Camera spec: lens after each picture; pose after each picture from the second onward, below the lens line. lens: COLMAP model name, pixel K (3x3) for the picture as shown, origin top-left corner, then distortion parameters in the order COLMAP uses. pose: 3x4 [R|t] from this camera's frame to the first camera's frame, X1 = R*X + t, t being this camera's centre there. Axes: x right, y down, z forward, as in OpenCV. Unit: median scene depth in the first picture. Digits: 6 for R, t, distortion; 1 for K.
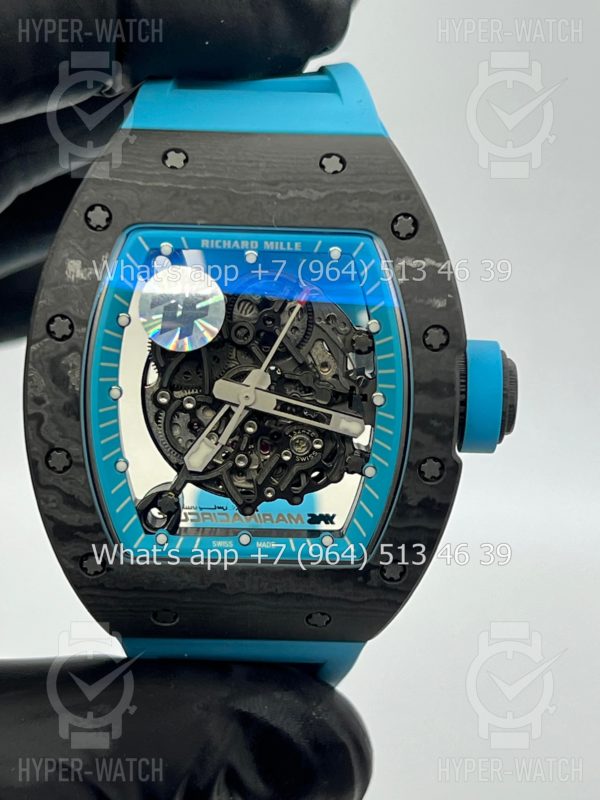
lens RADIAL K [[1912.7, 0, 314.6], [0, 1912.7, 398.8], [0, 0, 1]] dist [0.189756, 0.000000]
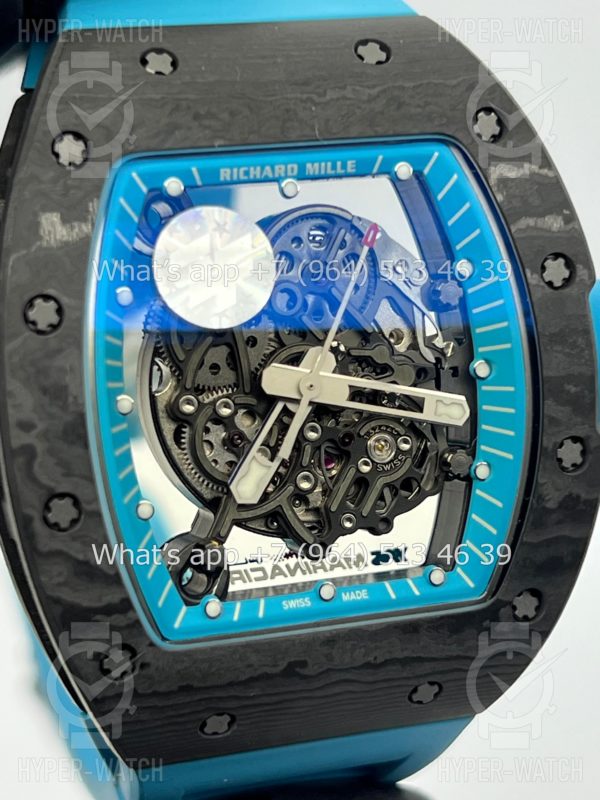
lens RADIAL K [[1912.7, 0, 295.2], [0, 1912.7, 409.5], [0, 0, 1]] dist [0.189756, 0.000000]
pose [[0.957720, -0.125011, 0.259122, -0.221982], [0.142709, 0.988472, -0.050573, 0.041763], [-0.249812, 0.085414, 0.964520, 0.326309]]
